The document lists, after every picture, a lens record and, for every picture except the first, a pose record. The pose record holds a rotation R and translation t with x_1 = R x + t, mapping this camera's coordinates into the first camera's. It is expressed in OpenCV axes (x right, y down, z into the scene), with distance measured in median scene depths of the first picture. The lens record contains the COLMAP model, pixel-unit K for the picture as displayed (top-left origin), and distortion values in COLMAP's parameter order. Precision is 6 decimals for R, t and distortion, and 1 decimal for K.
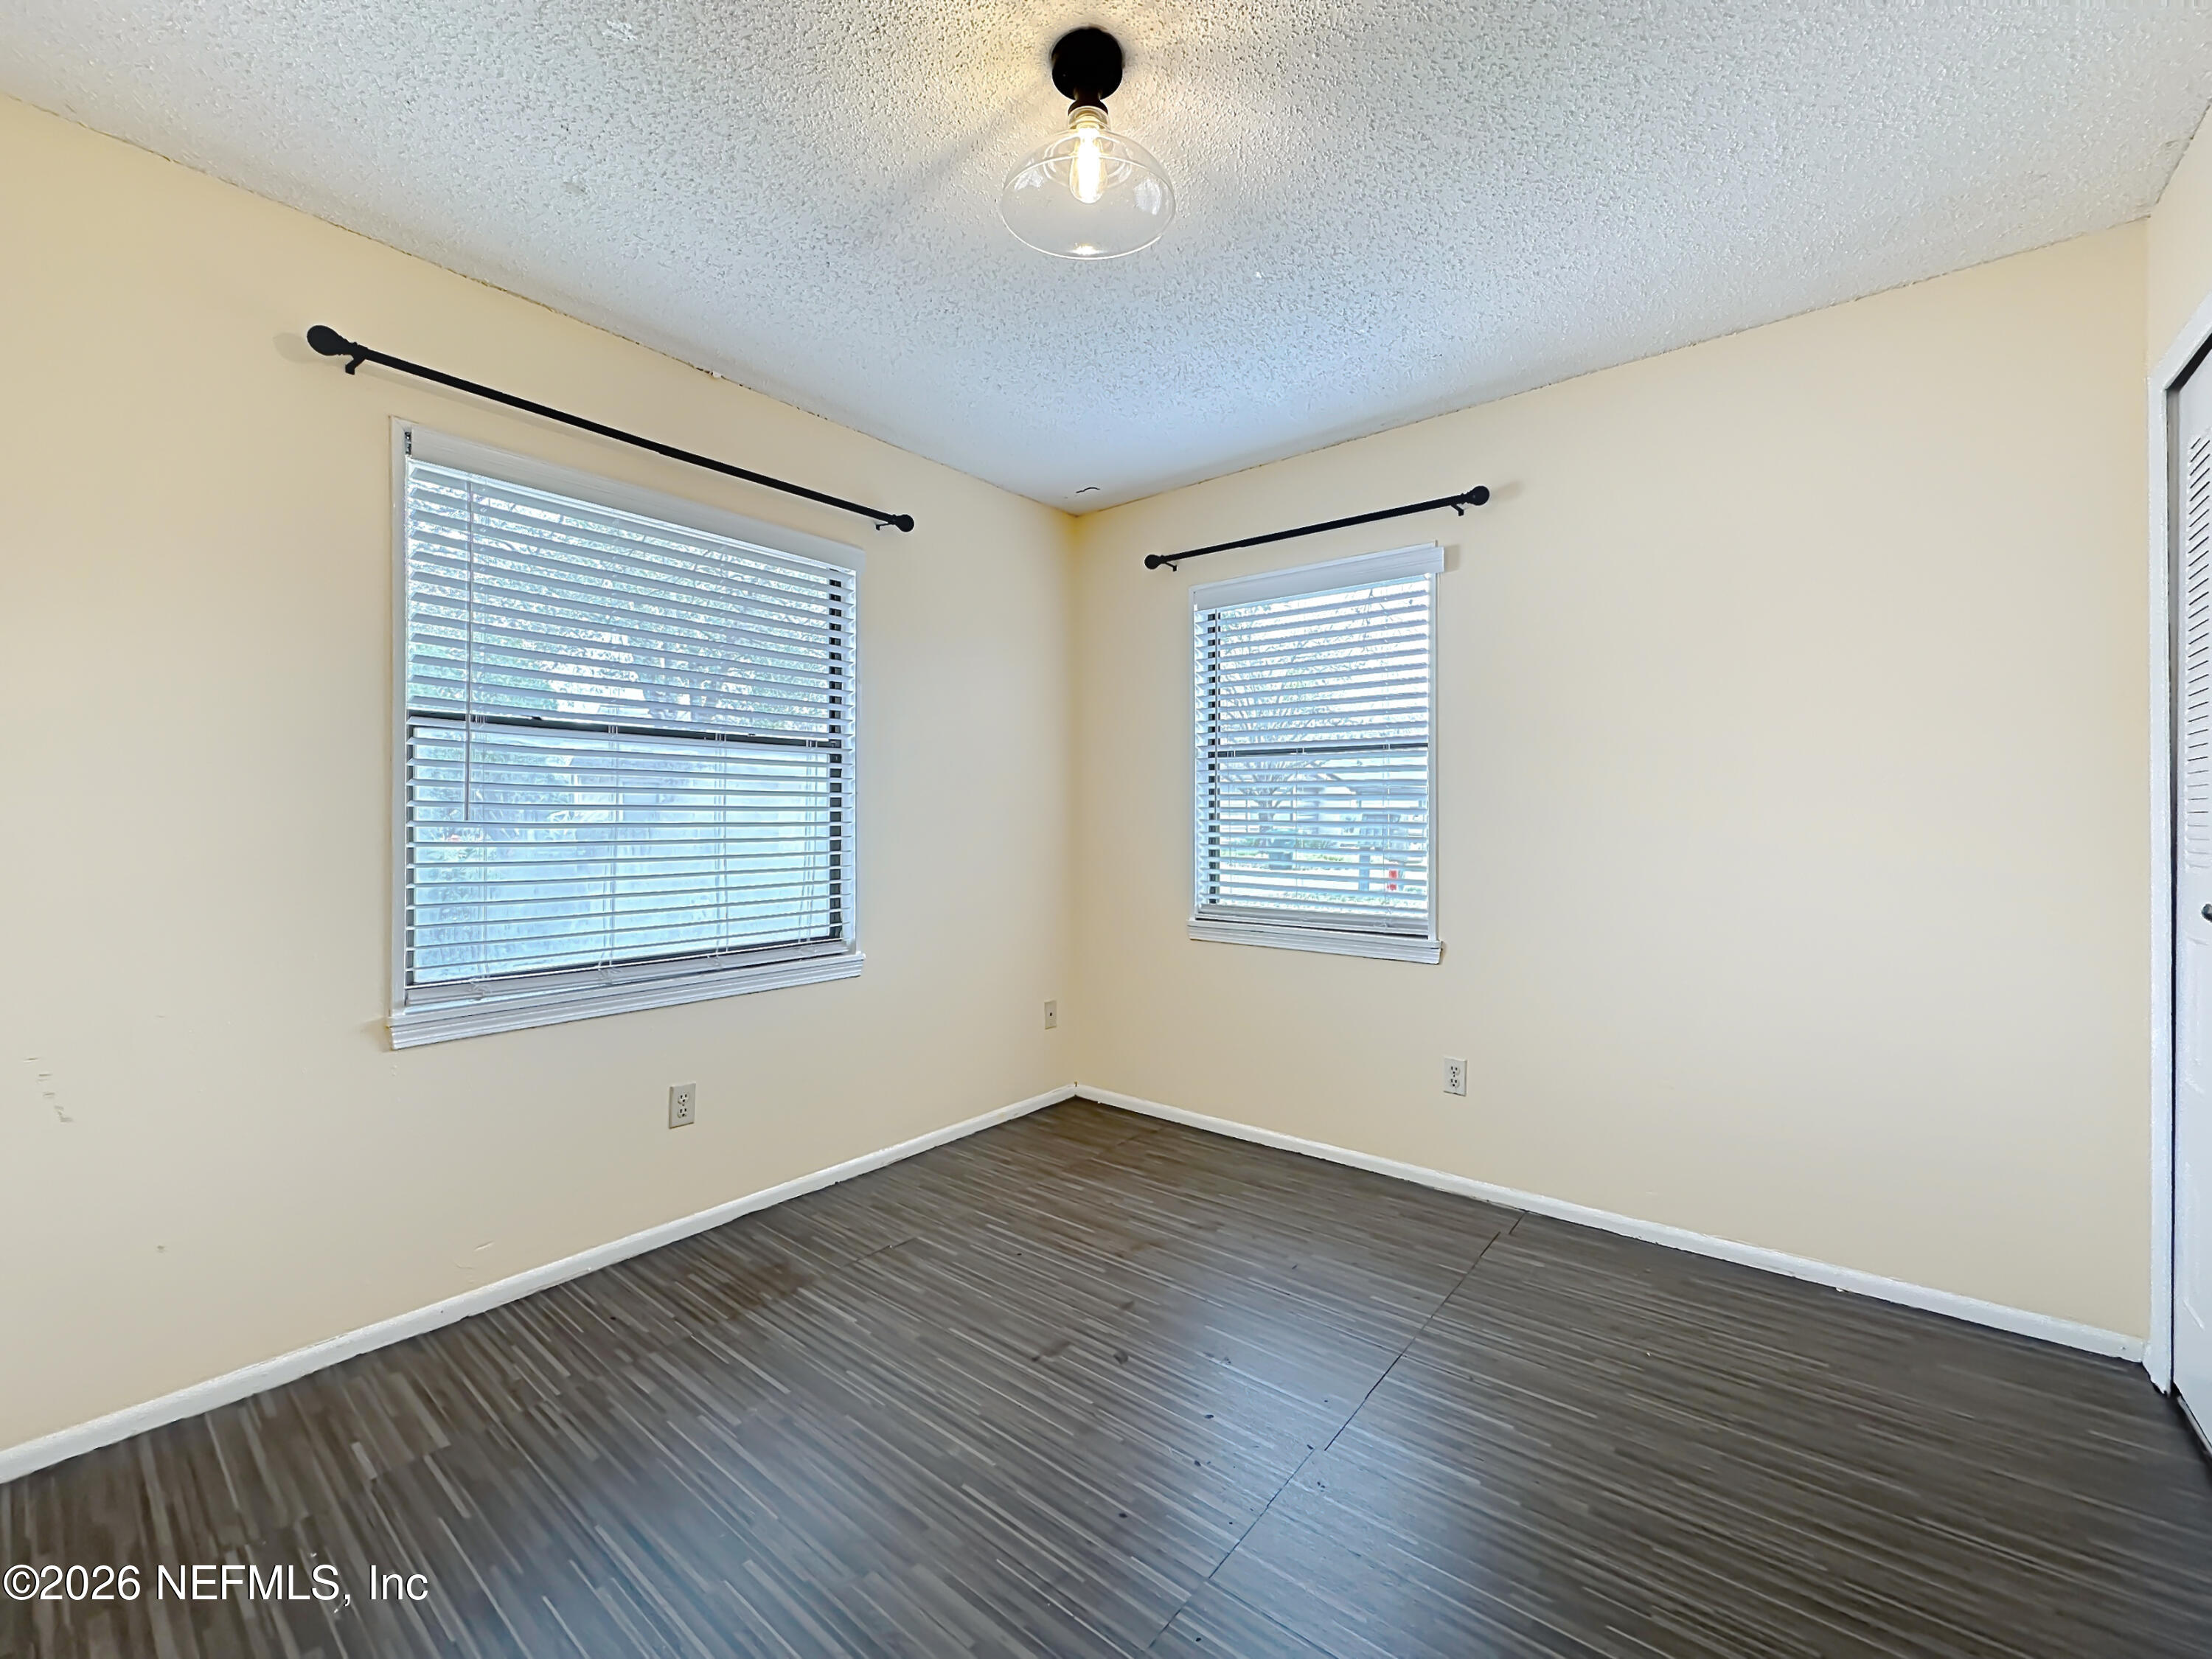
lens RADIAL K [[893.8, 0, 1110.8], [0, 893.8, 816.2], [0, 0, 1]] dist [-0.009757, 0.000955]
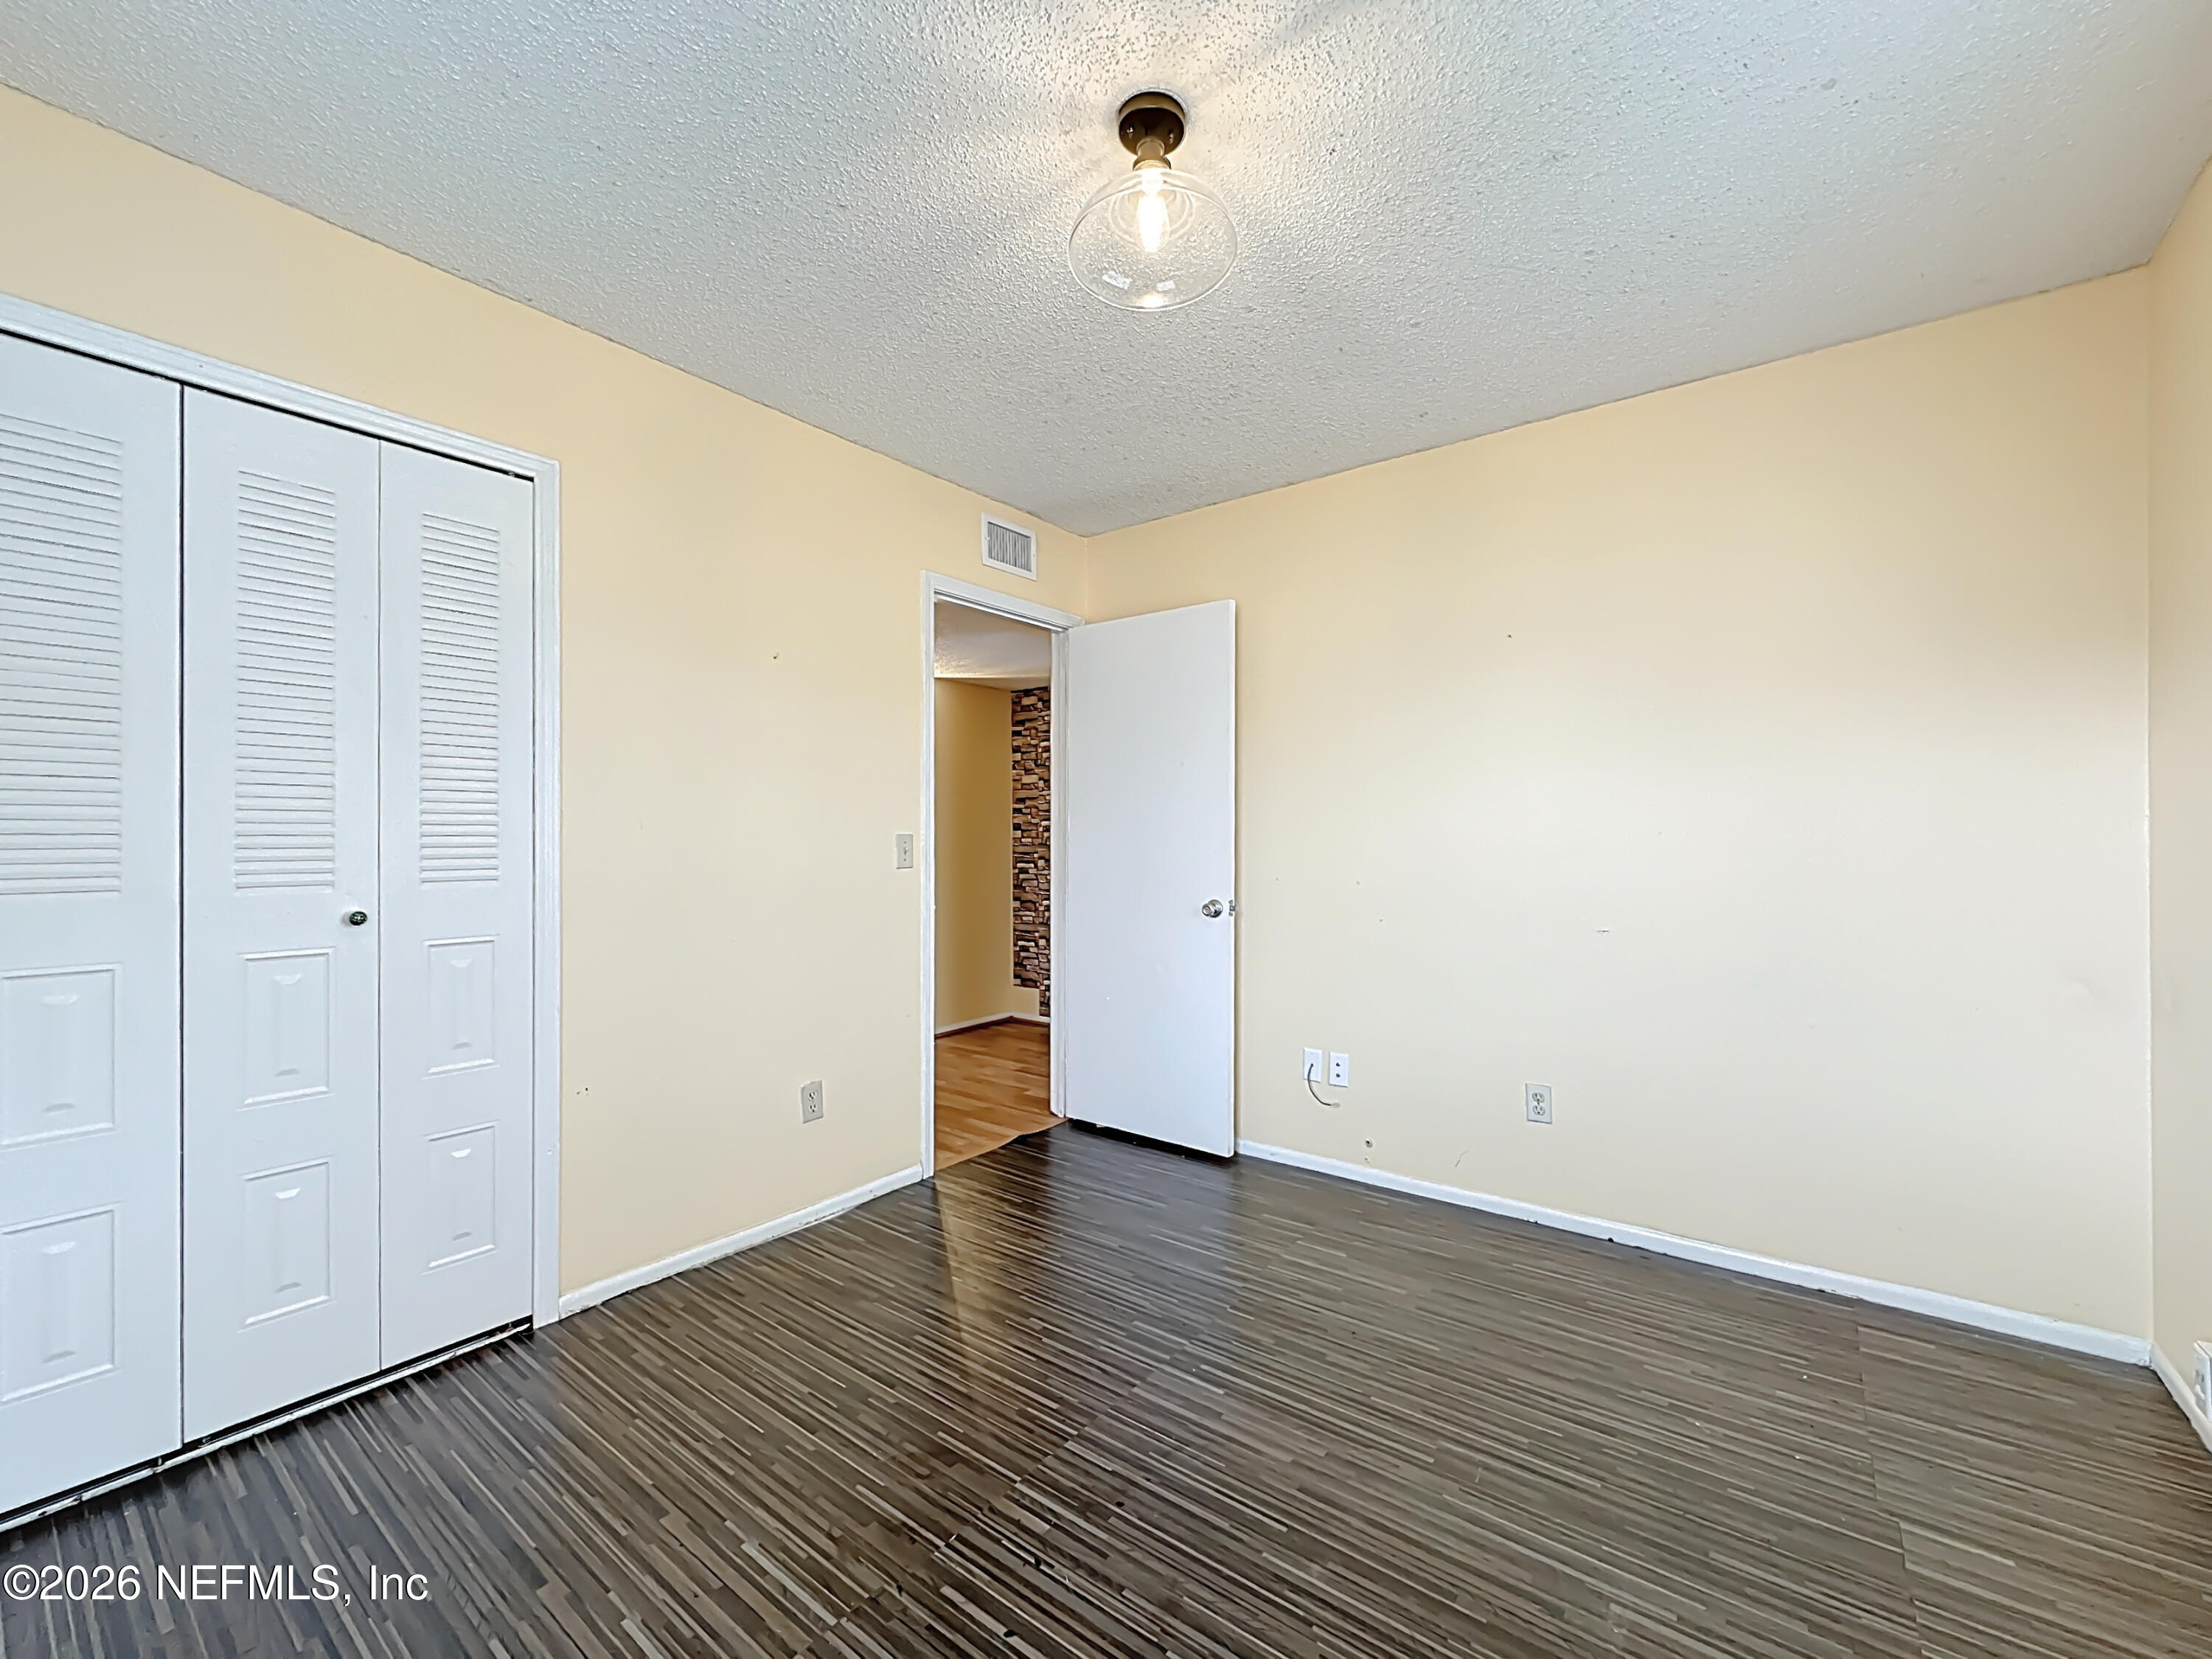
lens RADIAL K [[893.8, 0, 1109.3], [0, 893.8, 836.0], [0, 0, 1]] dist [-0.009757, 0.000955]
pose [[-0.999797, 0.006474, -0.019058, 0.026200], [0.006709, 0.999902, -0.012310, 0.008708], [0.018976, -0.012436, -0.999743, 1.305208]]
